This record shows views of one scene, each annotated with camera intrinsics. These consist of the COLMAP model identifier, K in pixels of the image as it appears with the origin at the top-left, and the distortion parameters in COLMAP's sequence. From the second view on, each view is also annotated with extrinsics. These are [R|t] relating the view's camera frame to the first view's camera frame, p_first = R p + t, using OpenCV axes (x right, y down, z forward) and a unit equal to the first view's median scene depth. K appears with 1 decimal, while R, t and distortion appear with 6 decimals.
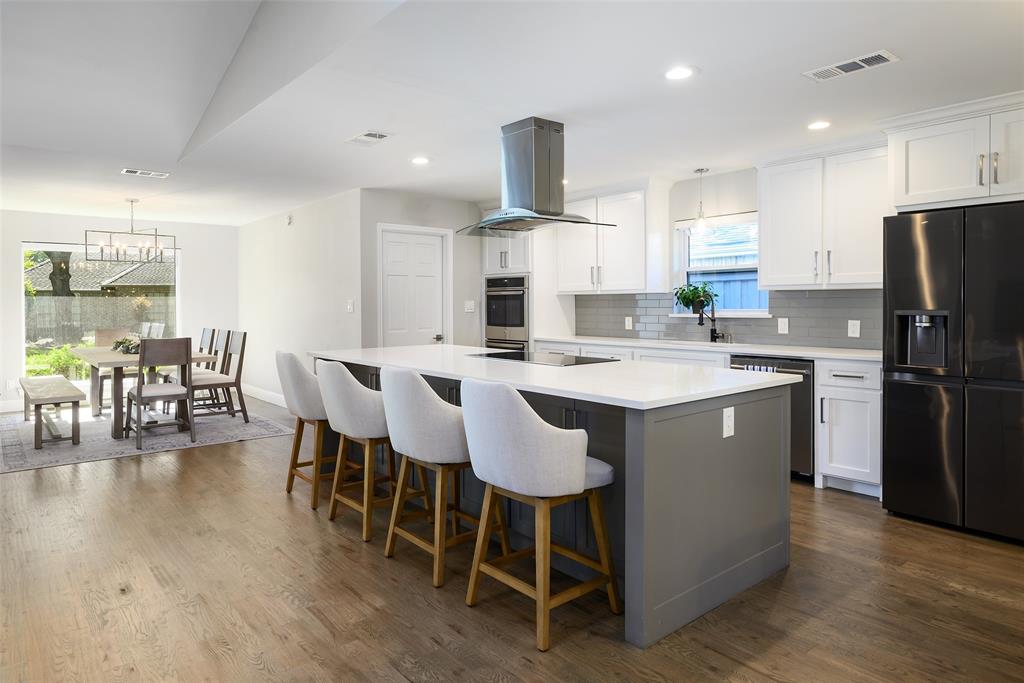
lens RADIAL K [[613.0, 0, 508.9], [0, 613.0, 316.6], [0, 0, 1]] dist [0.001805, 0.000393]
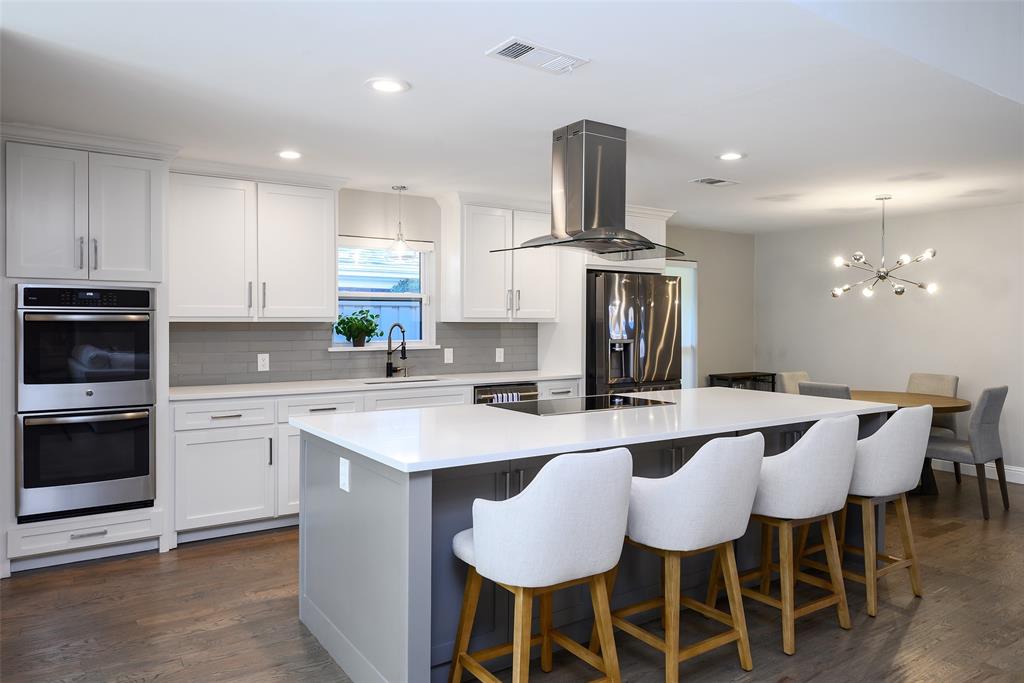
lens RADIAL K [[665.3, 0, 510.9], [0, 665.3, 327.2], [0, 0, 1]] dist [0.047729, -0.073321]
pose [[0.142041, -0.000062, 0.989861, -0.617832], [0.019107, 0.999814, -0.002679, -0.026524], [-0.989676, 0.019294, 0.142016, 0.679690]]
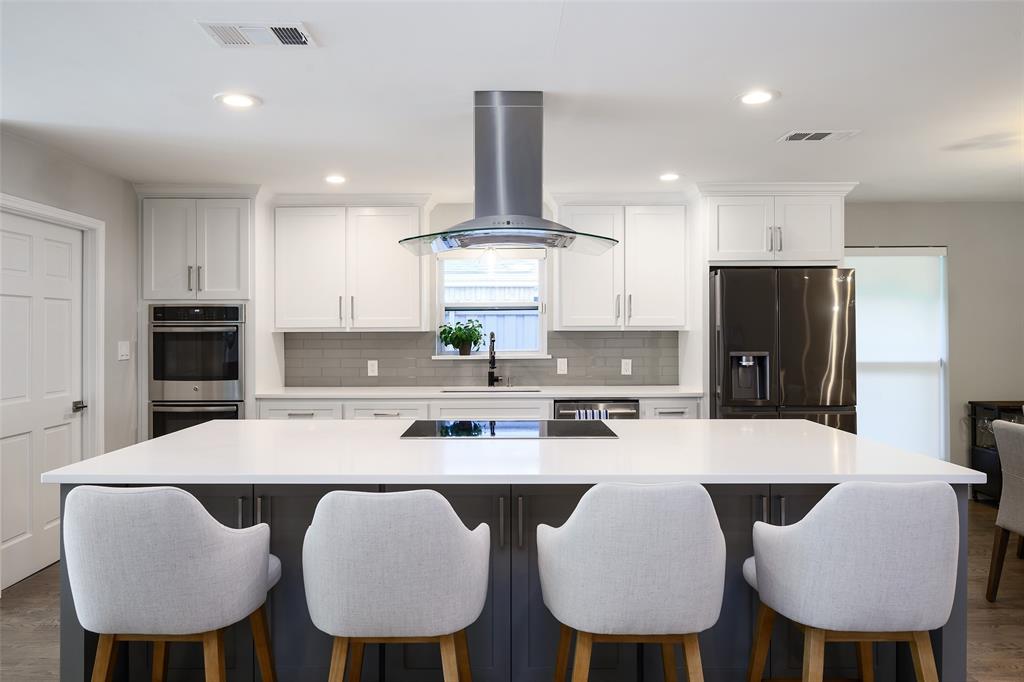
lens RADIAL K [[626.3, 0, 512.0], [0, 626.3, 341.0], [0, 0, 1]] dist [-0.002536, -0.000742]
pose [[0.650715, -0.007529, 0.759285, -0.352121], [0.016091, 0.999863, -0.003875, -0.021764], [-0.759151, 0.014739, 0.650747, 0.369966]]
